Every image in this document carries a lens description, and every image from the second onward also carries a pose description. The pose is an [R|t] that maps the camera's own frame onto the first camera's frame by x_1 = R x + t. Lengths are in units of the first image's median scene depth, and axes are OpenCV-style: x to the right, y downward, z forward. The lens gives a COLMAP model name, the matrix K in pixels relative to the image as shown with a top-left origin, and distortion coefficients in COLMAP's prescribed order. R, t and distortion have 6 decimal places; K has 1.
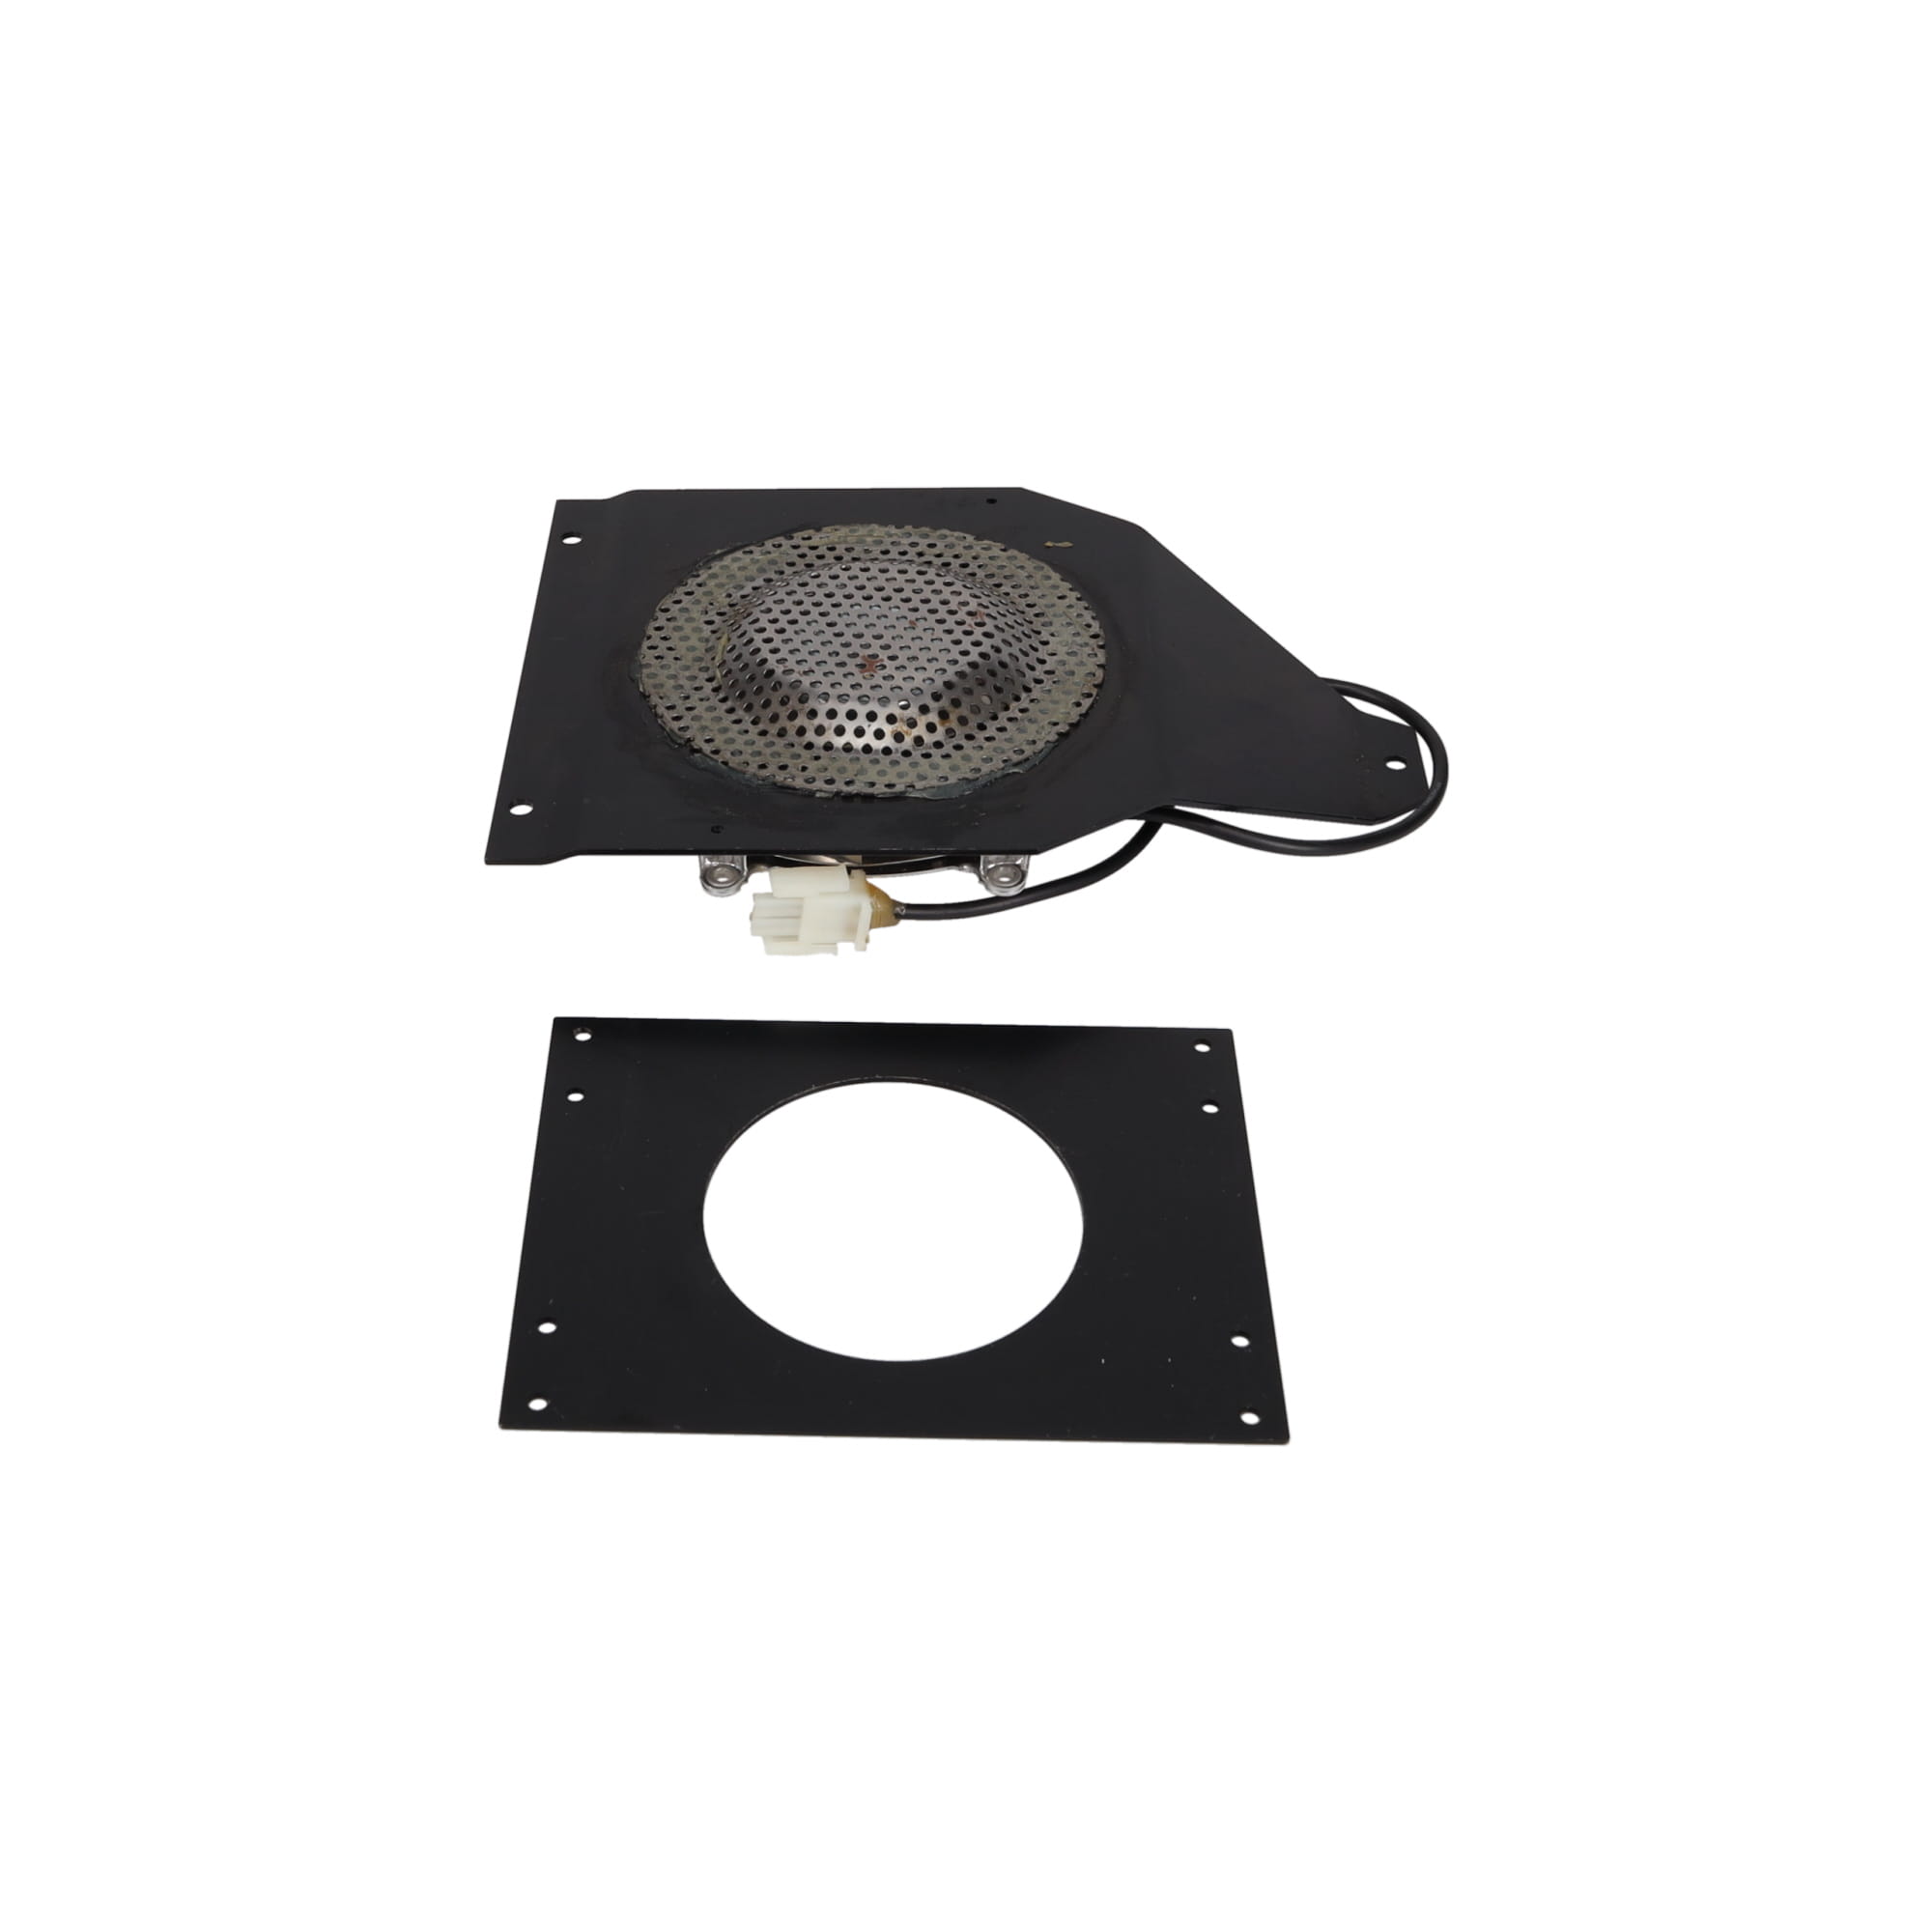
lens RADIAL K [[2532.9, 0, 802.5], [0, 2532.9, 969.2], [0, 0, 1]] dist [-0.000503, -0.005287]
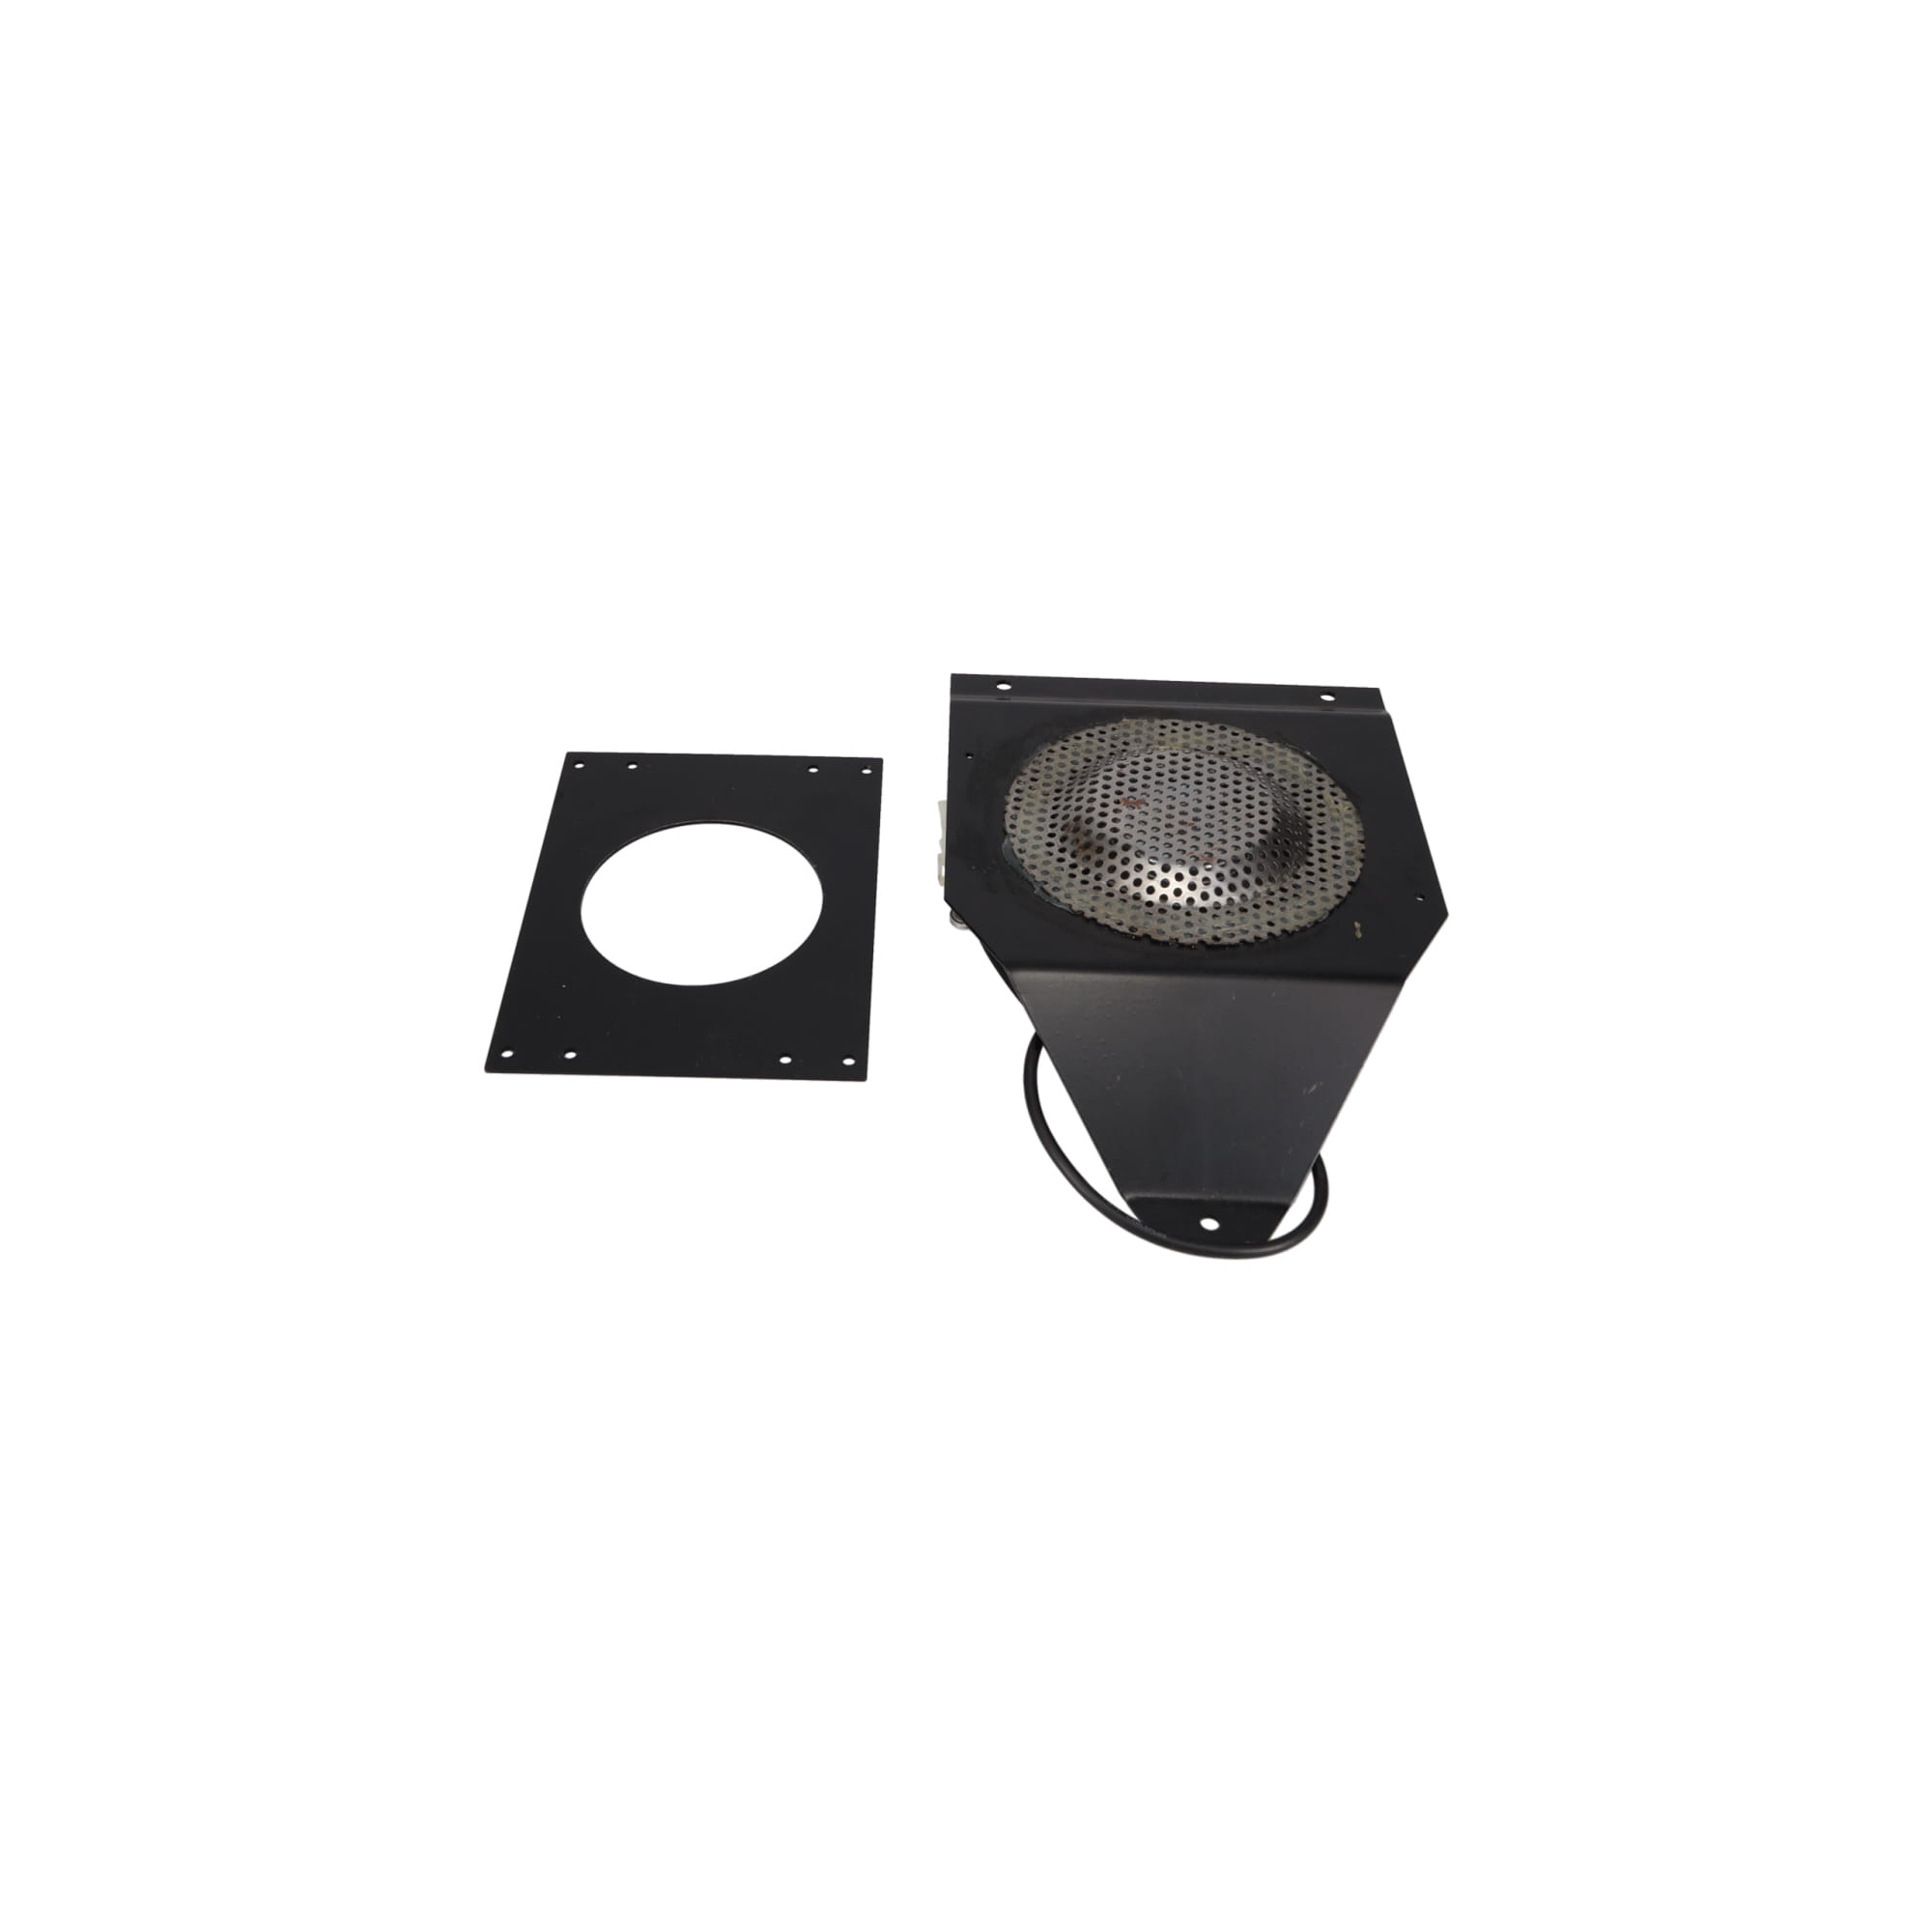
lens RADIAL K [[1755.3, 0, 966.0], [0, 1755.3, 966.0], [0, 0, 1]] dist [0.001649, -0.000194]
pose [[0.013406, 0.701006, -0.713030, 0.753272], [-0.688944, 0.523295, 0.501517, -0.483945], [0.724691, 0.484514, 0.489969, 0.536899]]
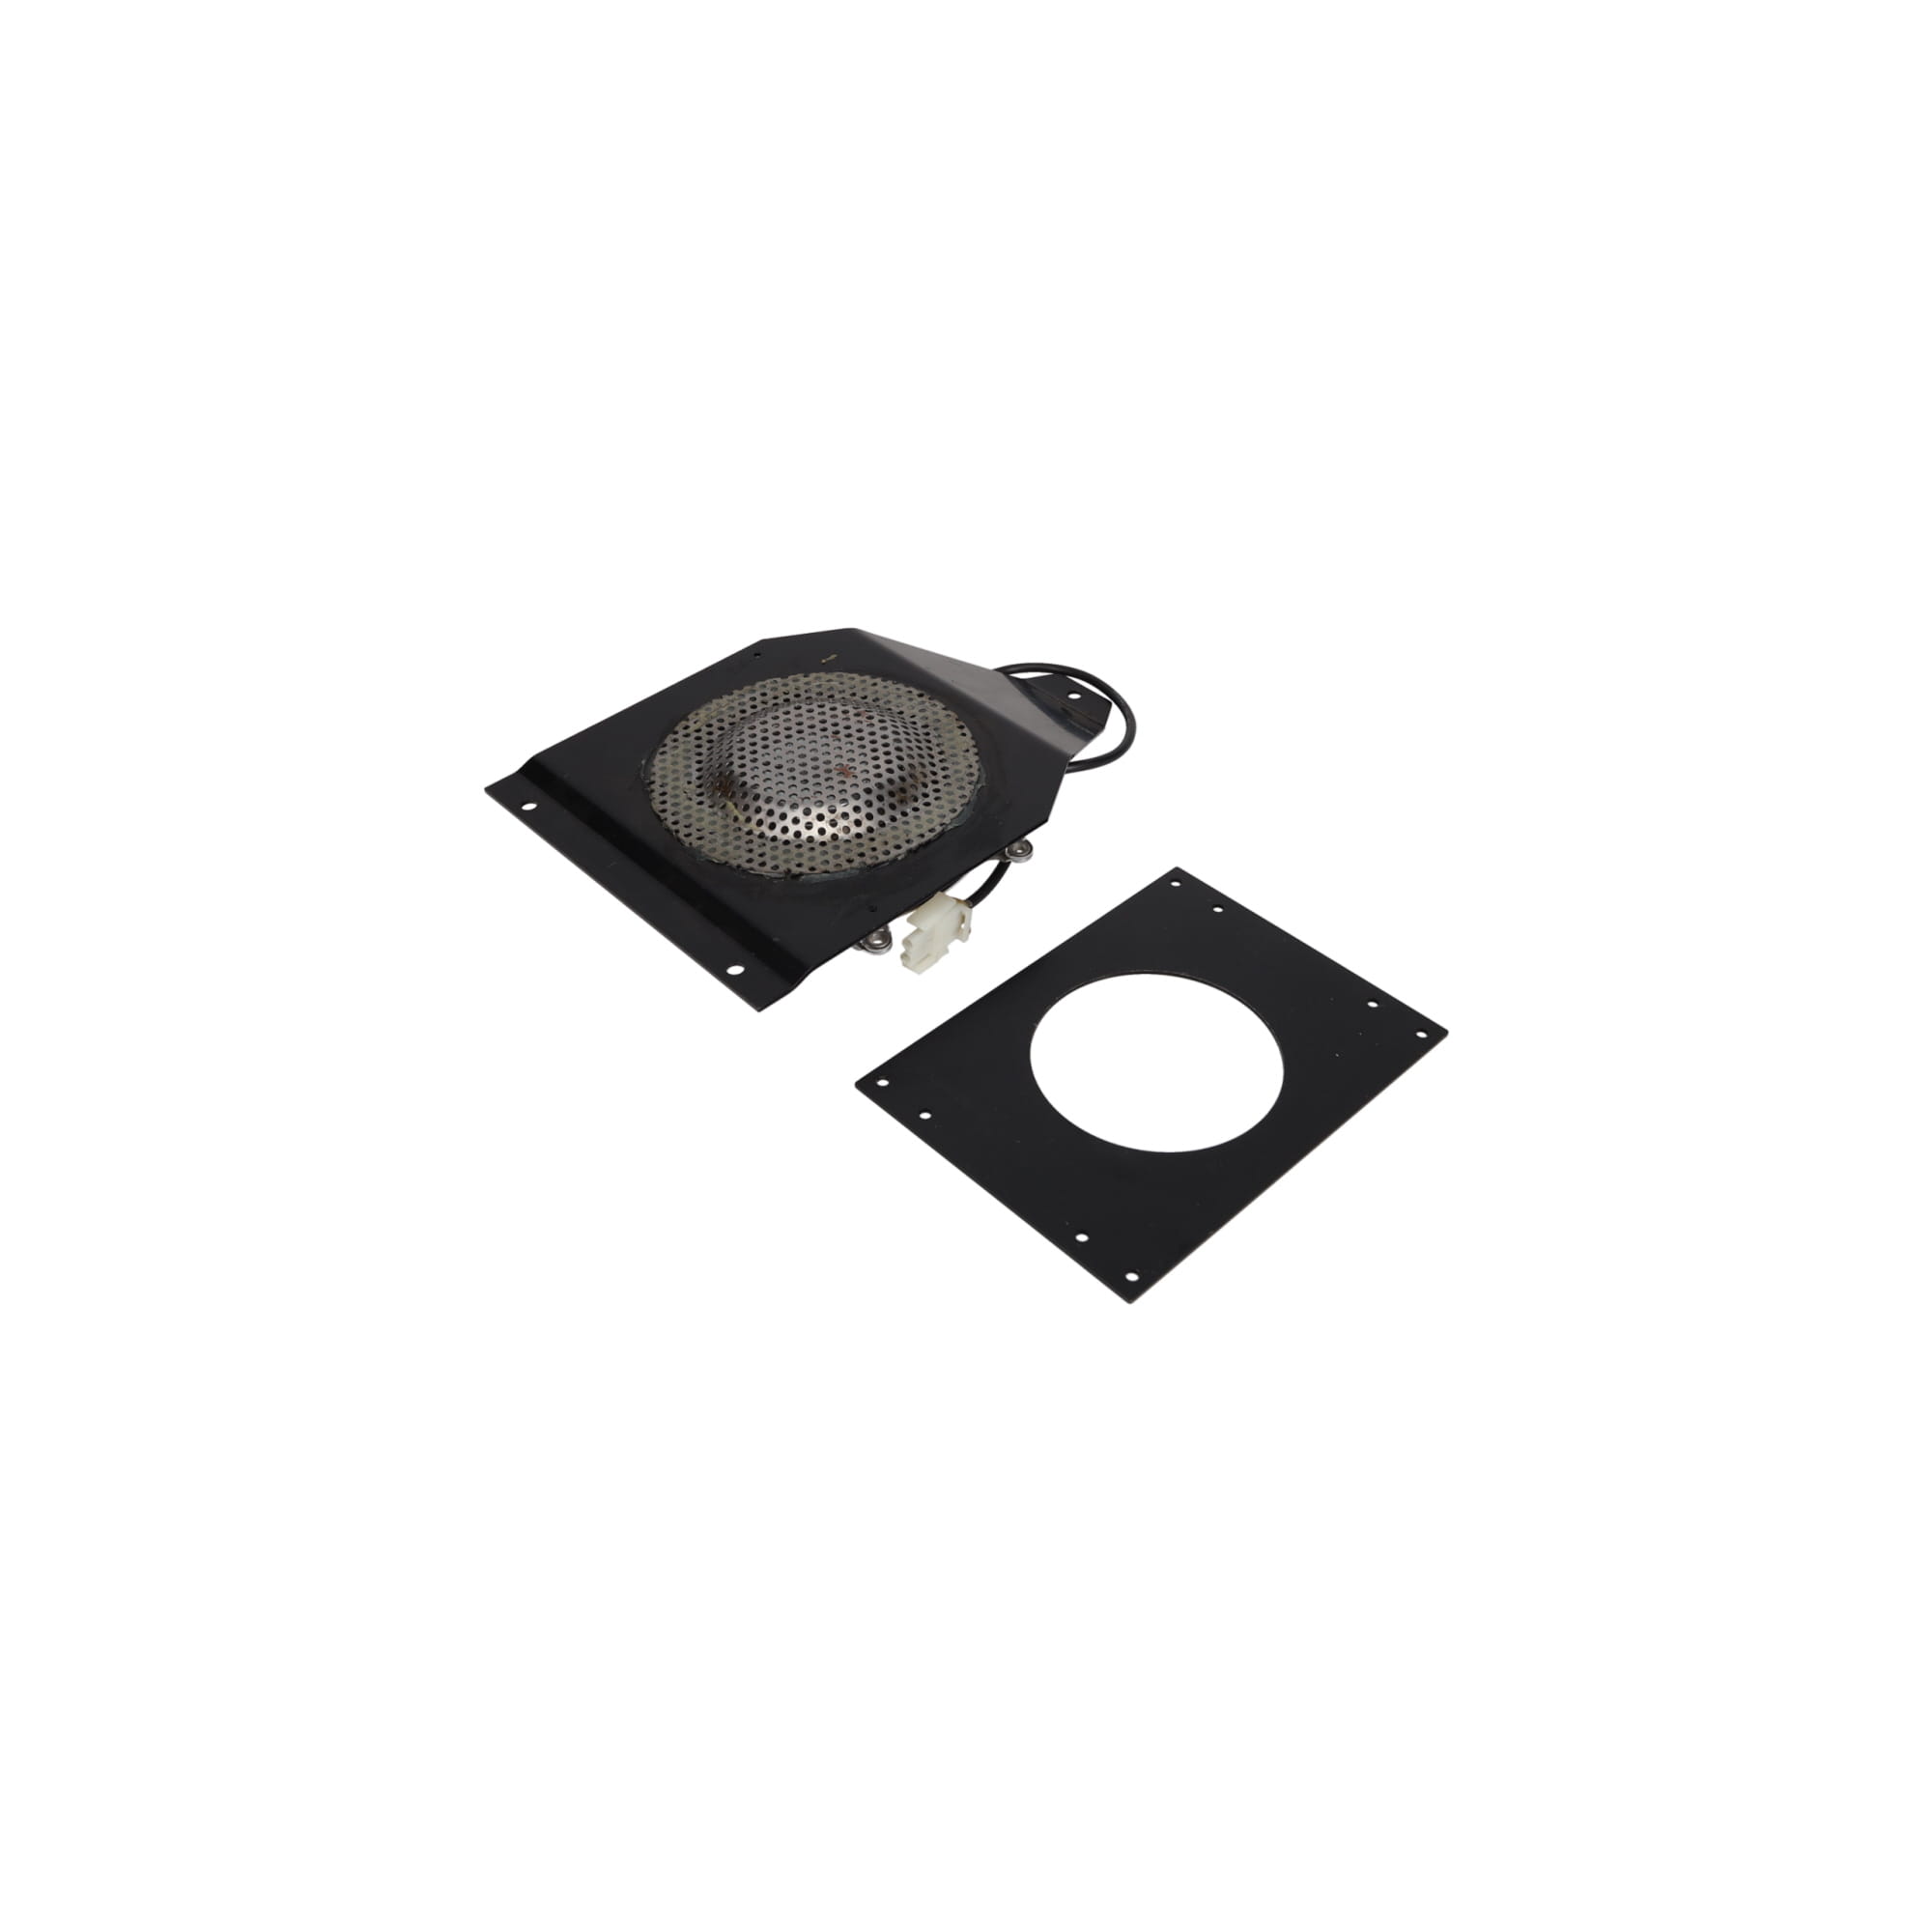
lens RADIAL K [[1755.3, 0, 966.0], [0, 1755.3, 966.0], [0, 0, 1]] dist [0.001649, -0.000194]
pose [[0.702035, -0.481571, 0.524629, -0.500673], [0.479738, 0.864257, 0.151361, -0.144166], [-0.526305, 0.145424, 0.837768, 0.162191]]
